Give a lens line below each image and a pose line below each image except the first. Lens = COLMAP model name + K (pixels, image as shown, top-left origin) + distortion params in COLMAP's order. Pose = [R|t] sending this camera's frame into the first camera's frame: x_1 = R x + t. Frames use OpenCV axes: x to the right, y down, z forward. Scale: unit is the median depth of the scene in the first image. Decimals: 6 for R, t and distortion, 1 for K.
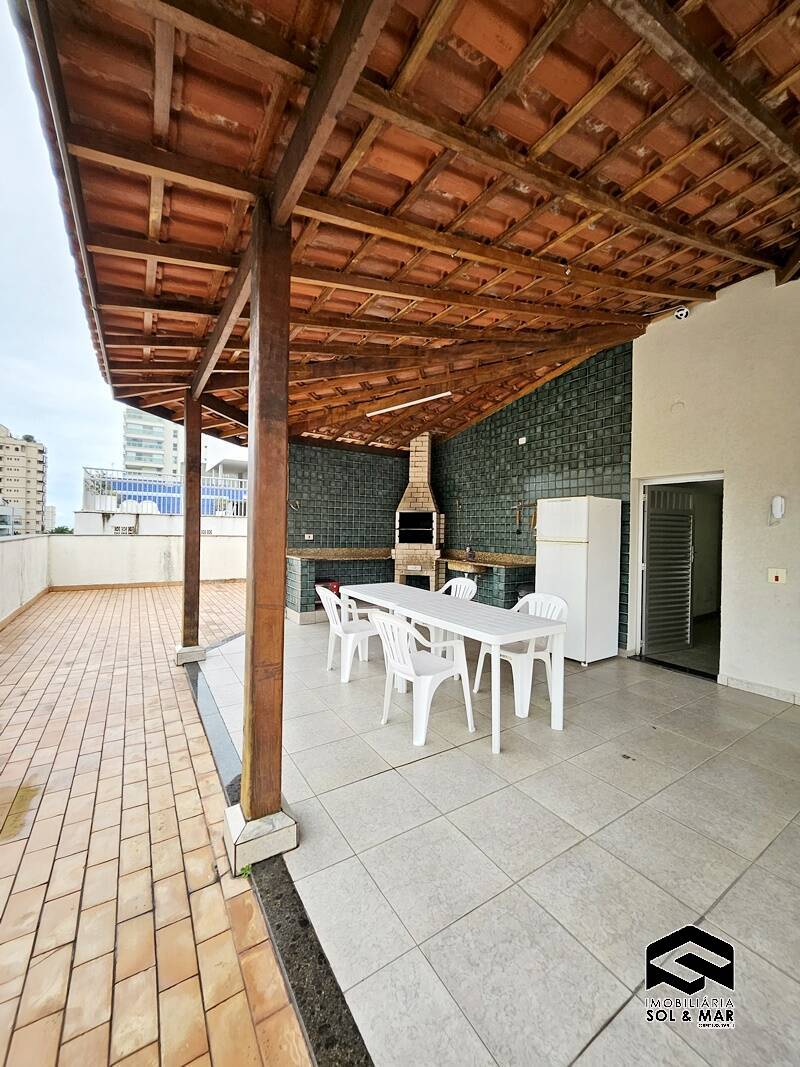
lens RADIAL K [[420.7, 0, 400.2], [0, 420.7, 524.2], [0, 0, 1]] dist [-0.003279, -0.000269]
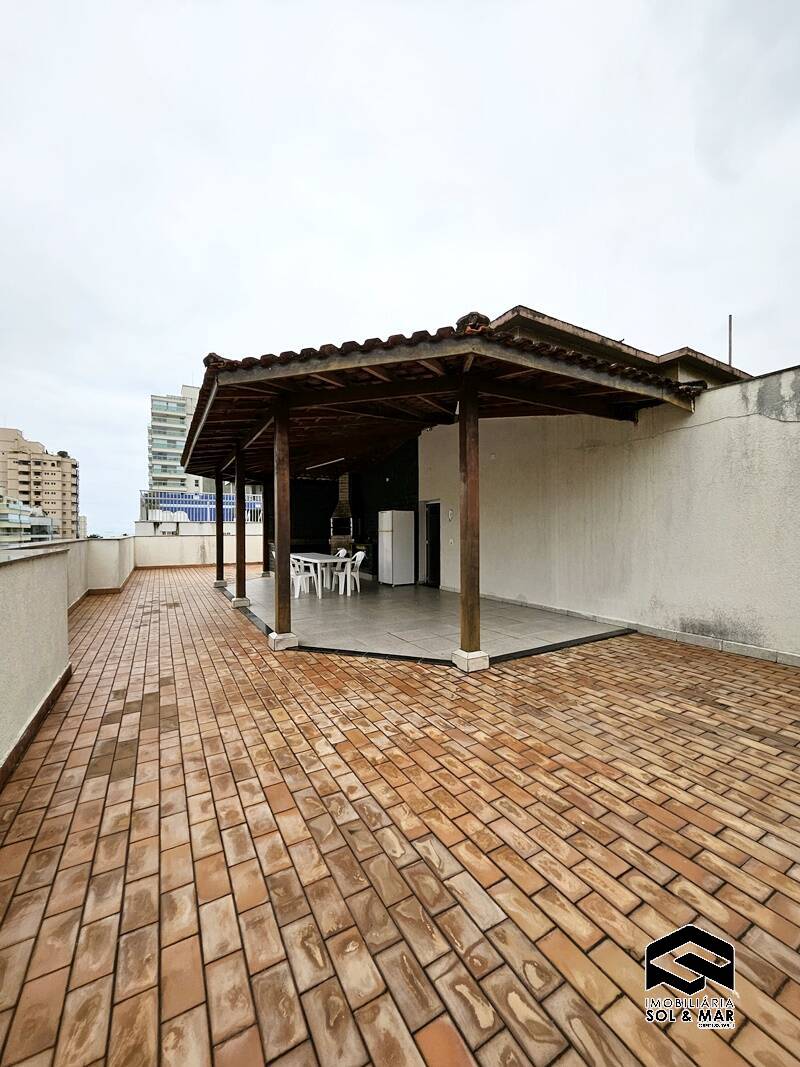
lens RADIAL K [[423.0, 0, 405.2], [0, 423.0, 533.5], [0, 0, 1]] dist [-0.003640, 0.002936]
pose [[0.999142, -0.022114, -0.035006, 0.108623], [0.022733, 0.999590, 0.017394, 0.003653], [0.034607, -0.018175, 0.999236, -0.230051]]
